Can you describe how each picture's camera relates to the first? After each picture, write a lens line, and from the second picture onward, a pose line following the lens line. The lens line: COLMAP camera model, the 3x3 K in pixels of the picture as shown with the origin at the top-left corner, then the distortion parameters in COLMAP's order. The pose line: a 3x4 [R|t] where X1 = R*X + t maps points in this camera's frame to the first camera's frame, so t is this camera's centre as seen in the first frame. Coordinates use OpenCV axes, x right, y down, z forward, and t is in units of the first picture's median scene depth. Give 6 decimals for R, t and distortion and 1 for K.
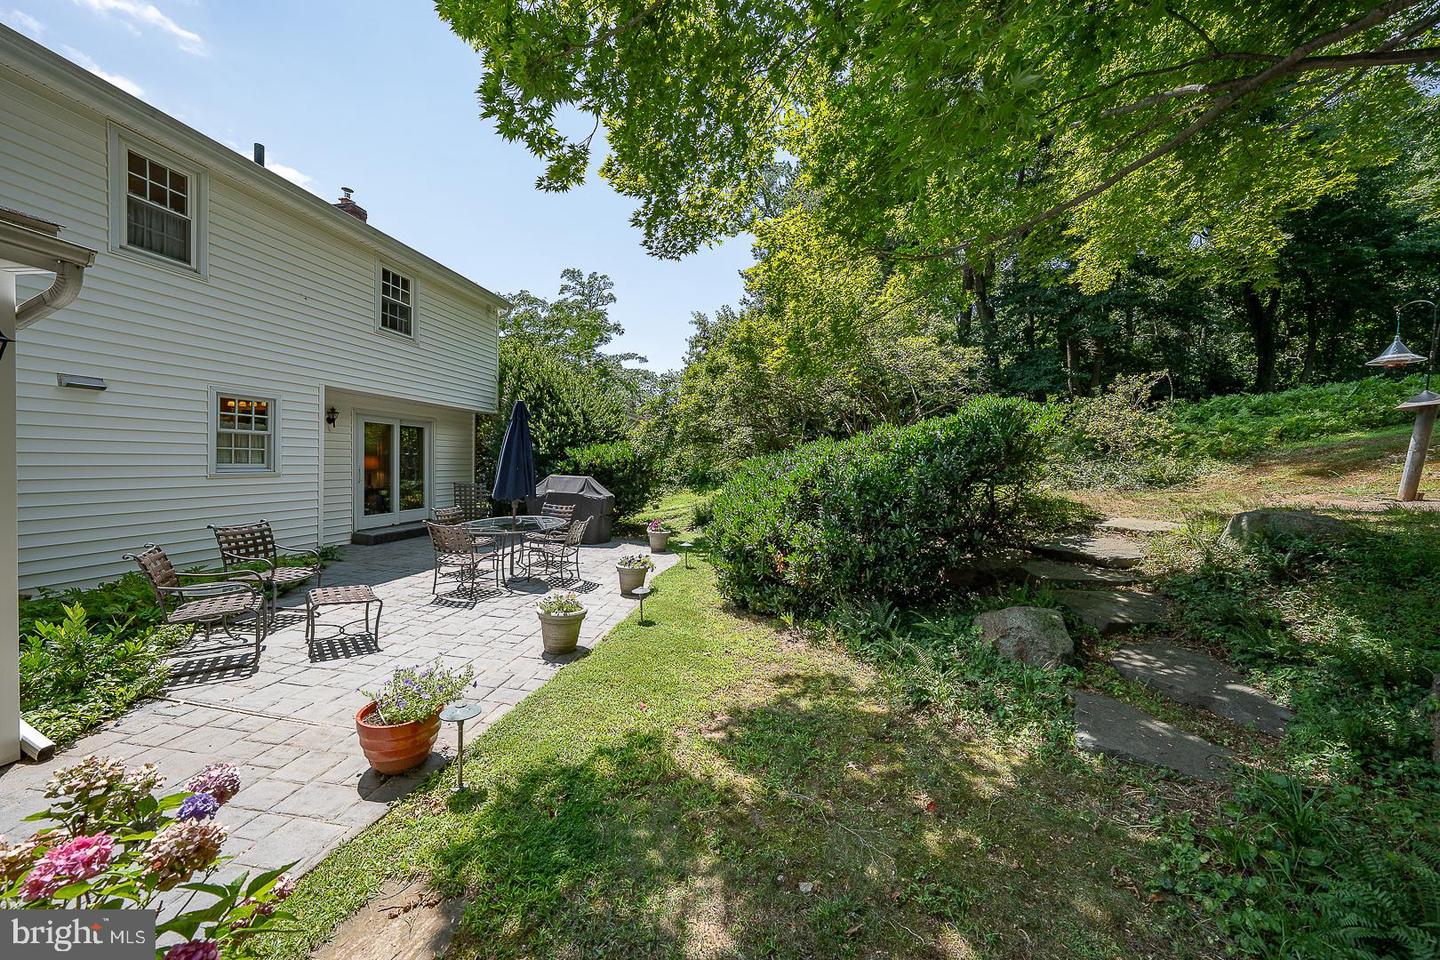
lens RADIAL K [[496.3, 0, 715.2], [0, 496.3, 481.8], [0, 0, 1]] dist [-0.022774, 0.005408]
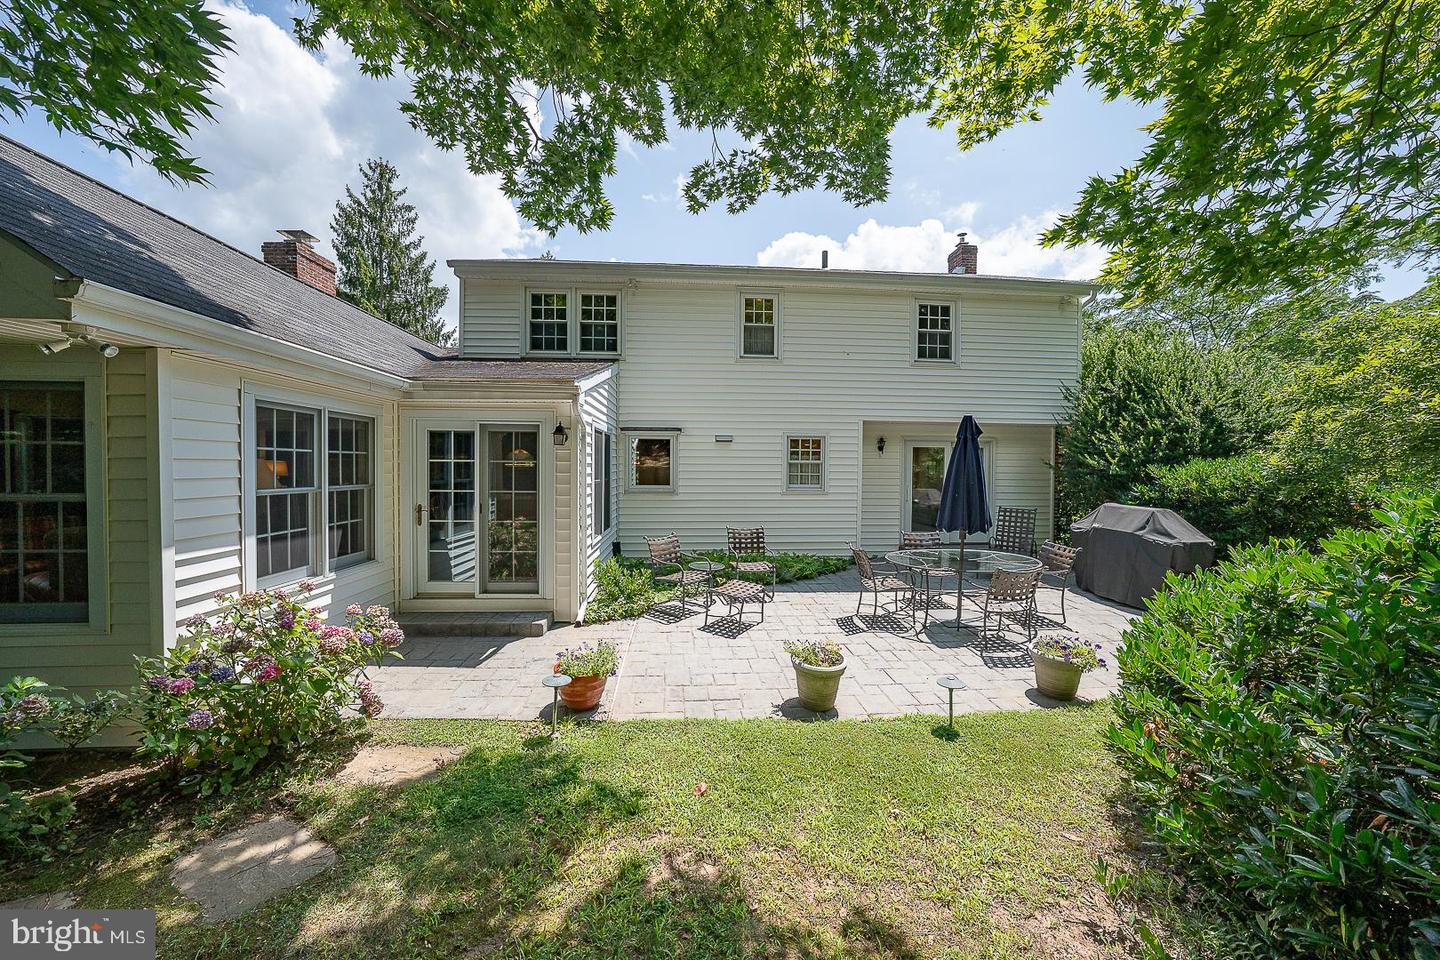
lens RADIAL K [[496.3, 0, 719.2], [0, 496.3, 475.1], [0, 0, 1]] dist [-0.022774, 0.005408]
pose [[0.246437, -0.000330, -0.969159, 0.385615], [-0.042126, 0.999051, -0.011052, -0.041956], [0.968243, 0.043551, 0.246190, 0.455774]]
